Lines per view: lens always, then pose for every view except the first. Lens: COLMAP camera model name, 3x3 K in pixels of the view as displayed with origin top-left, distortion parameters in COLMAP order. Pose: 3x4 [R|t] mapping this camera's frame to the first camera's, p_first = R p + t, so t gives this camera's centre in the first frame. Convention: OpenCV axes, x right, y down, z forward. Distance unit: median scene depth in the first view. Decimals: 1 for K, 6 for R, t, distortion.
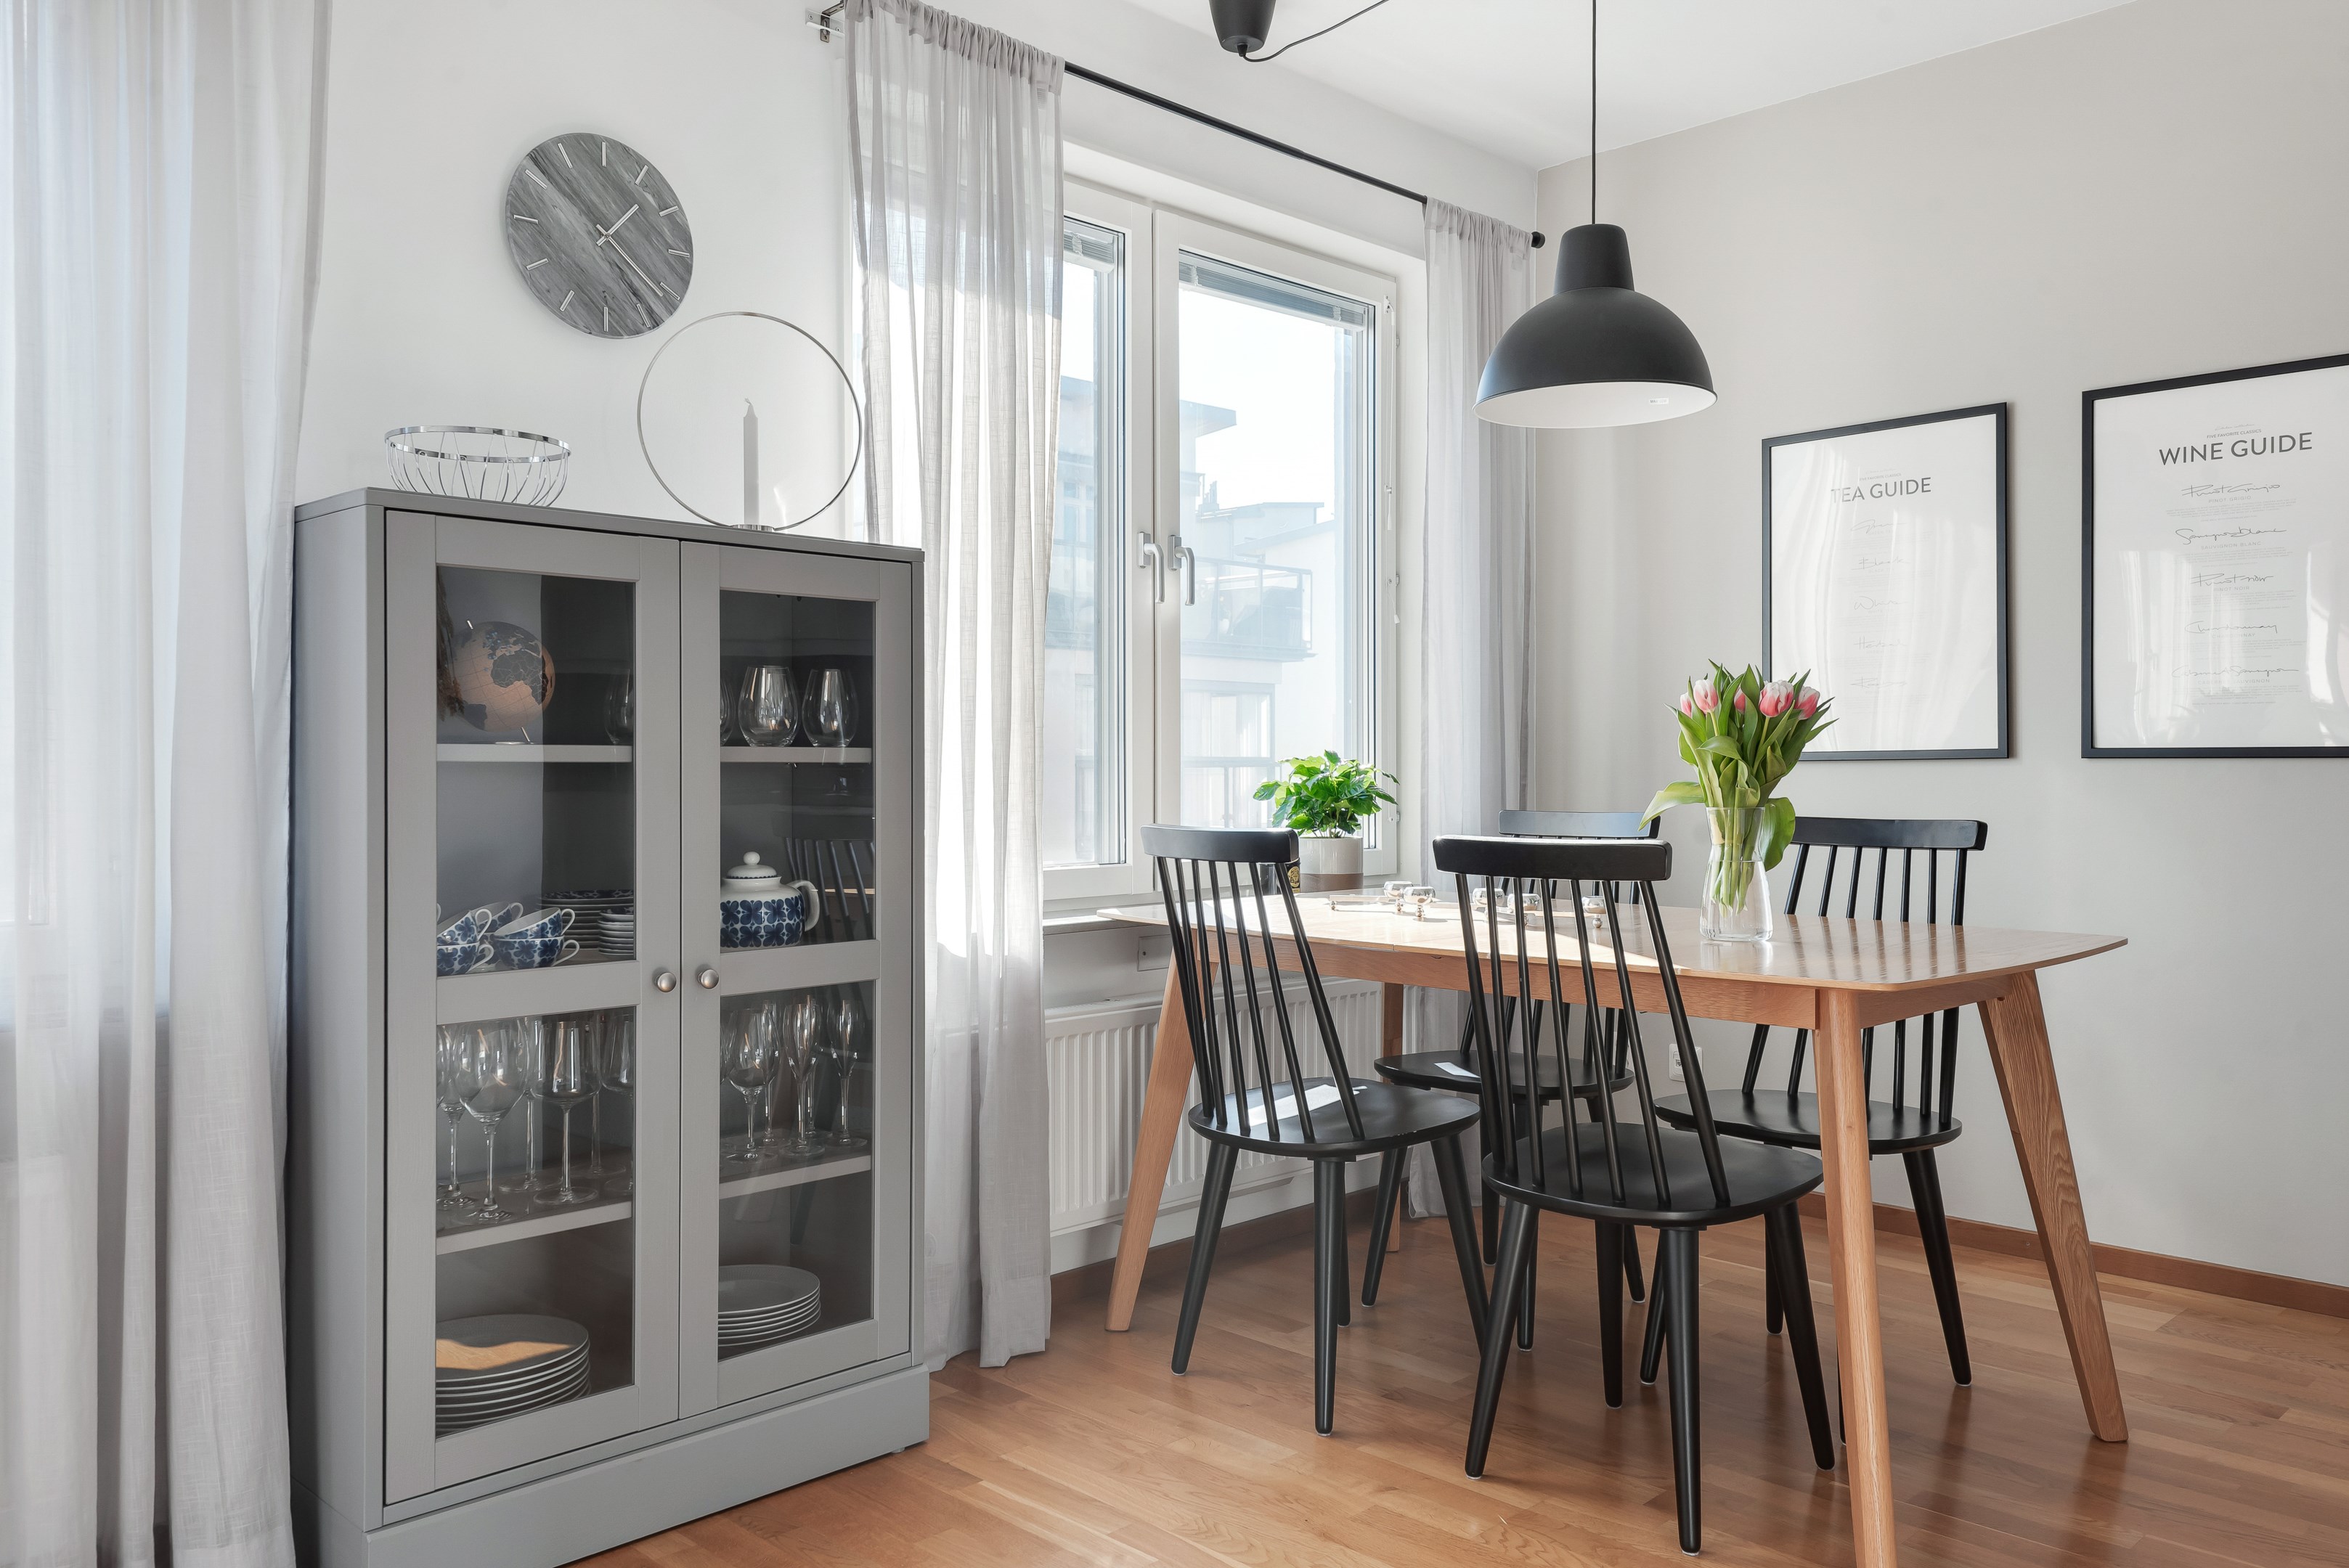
lens RADIAL K [[1727.6, 0, 1171.6], [0, 1727.6, 748.3], [0, 0, 1]] dist [0.036912, -0.000555]
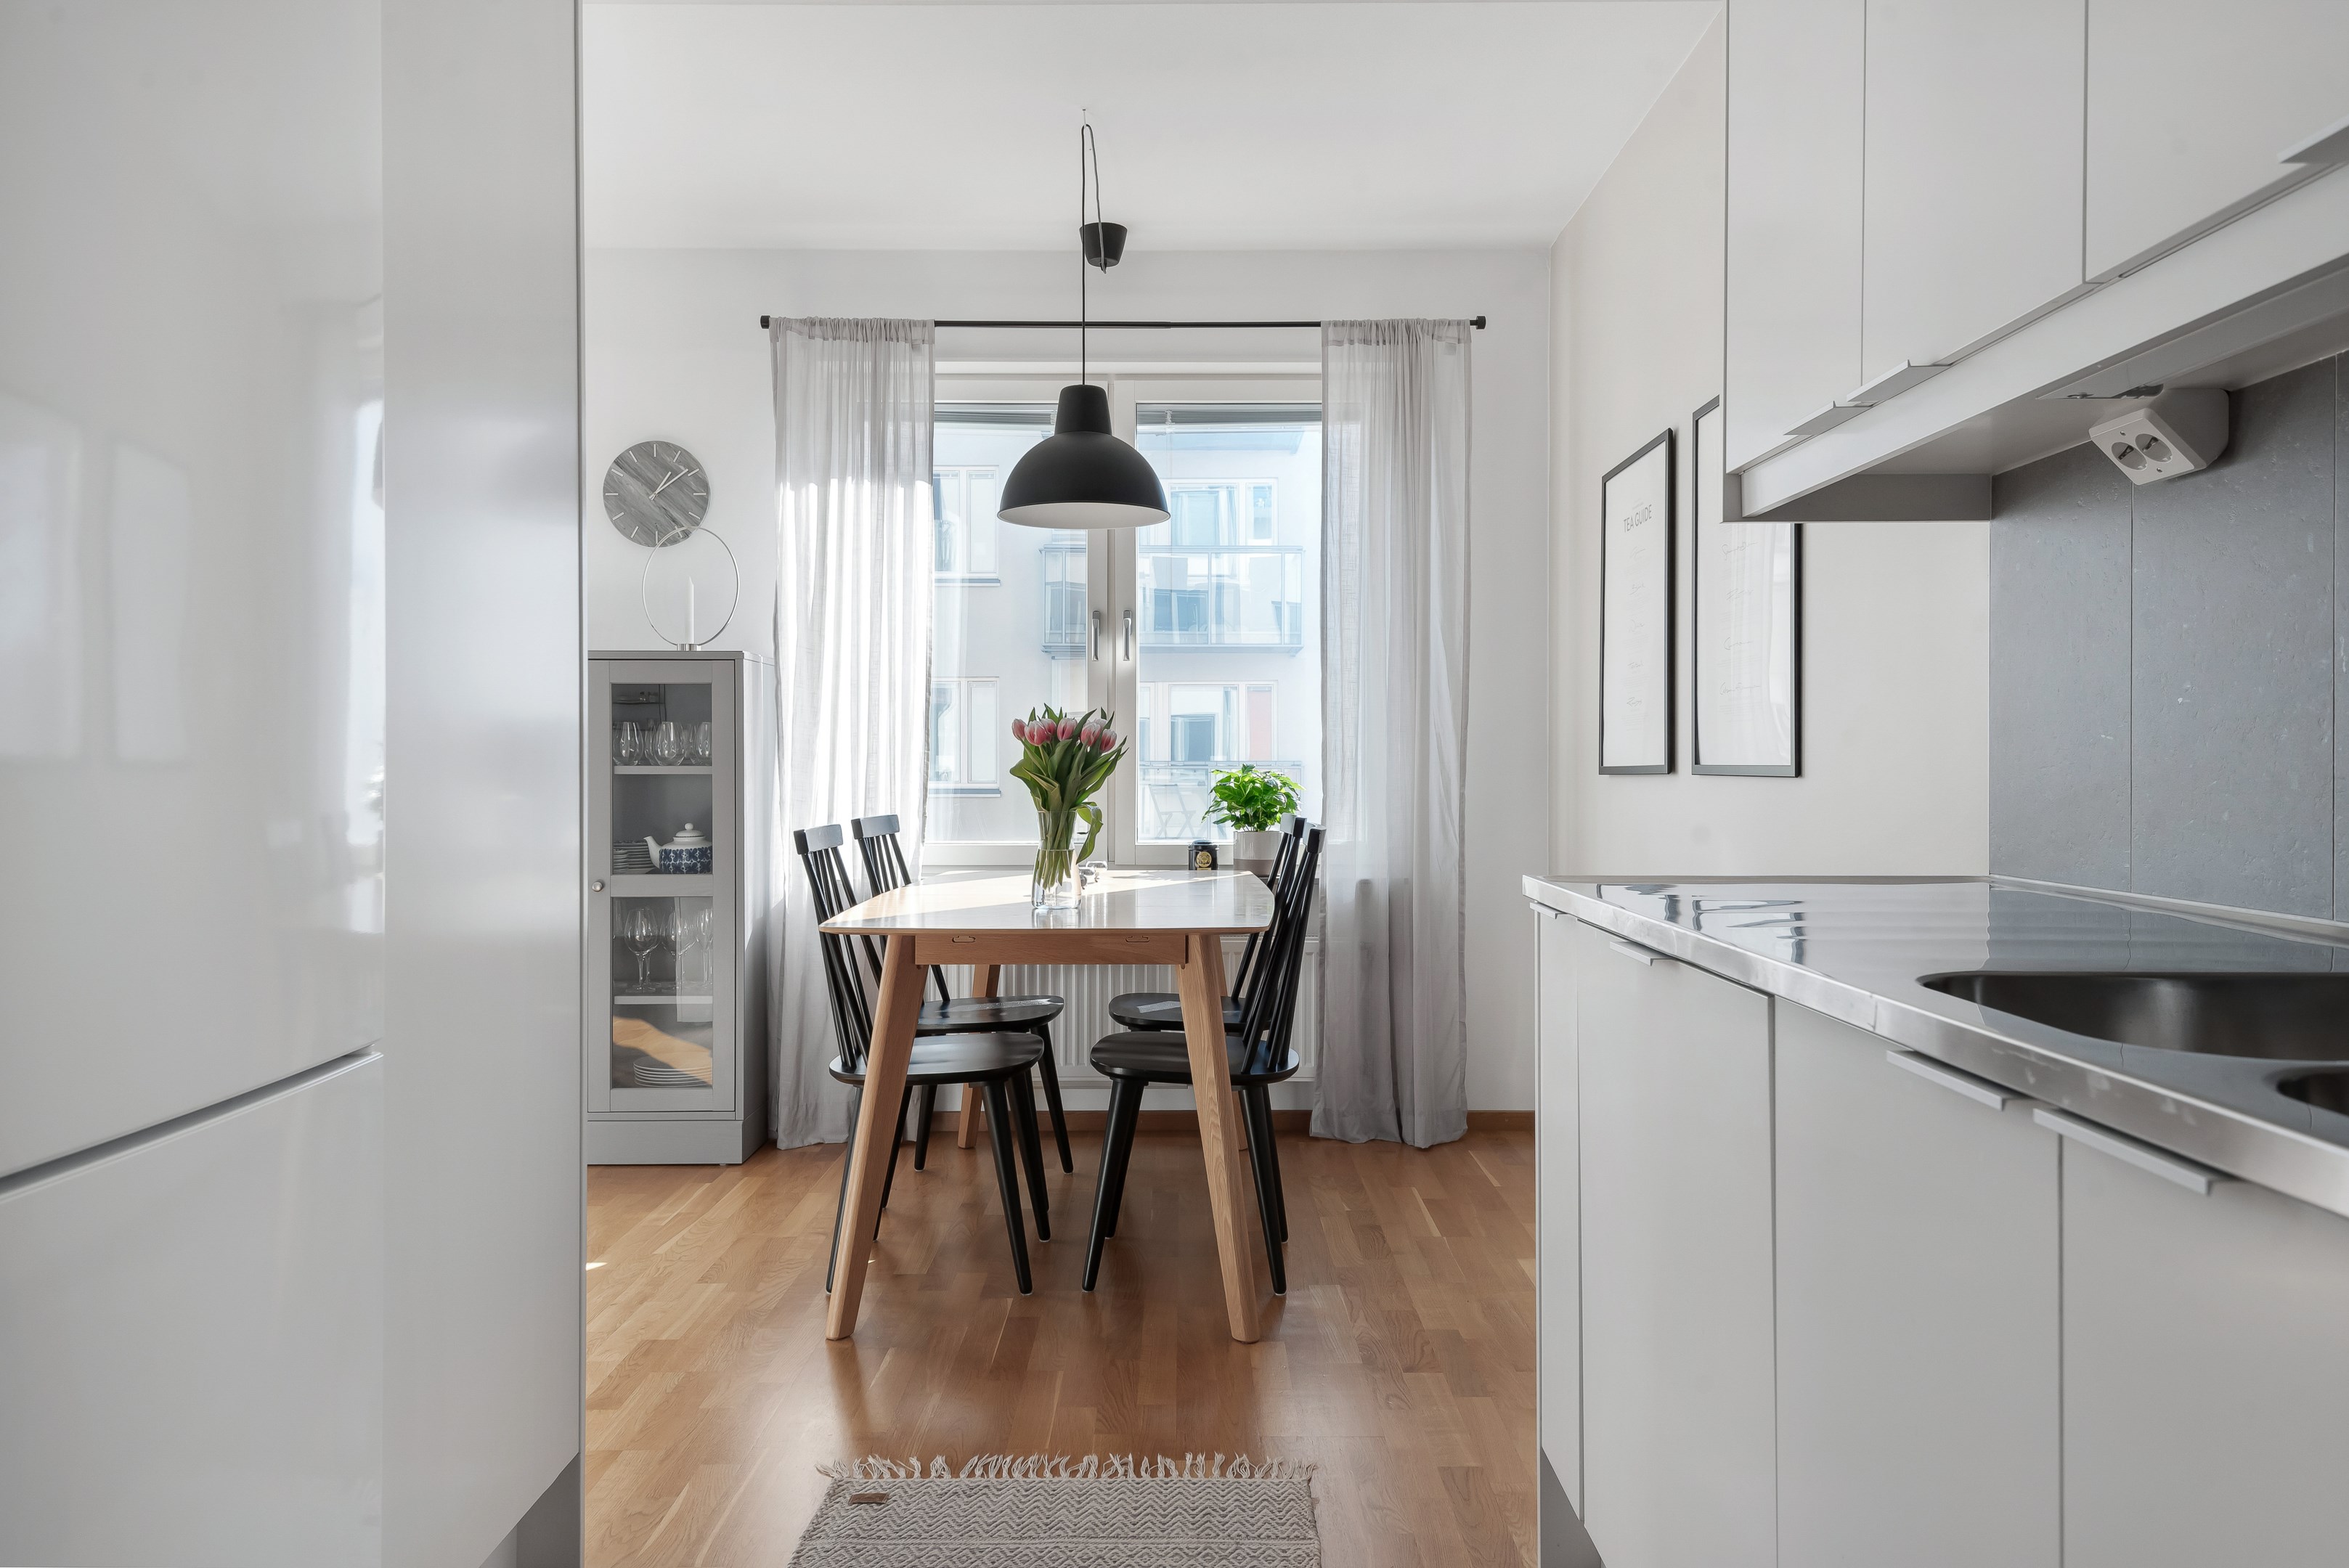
lens RADIAL K [[1507.2, 0, 1170.5], [0, 1507.2, 747.3], [0, 0, 1]] dist [0.004822, 0.001551]
pose [[0.717763, -0.004954, -0.696270, 1.201828], [0.004335, 0.999987, -0.002646, -0.012670], [0.696274, -0.001119, 0.717775, 0.213501]]
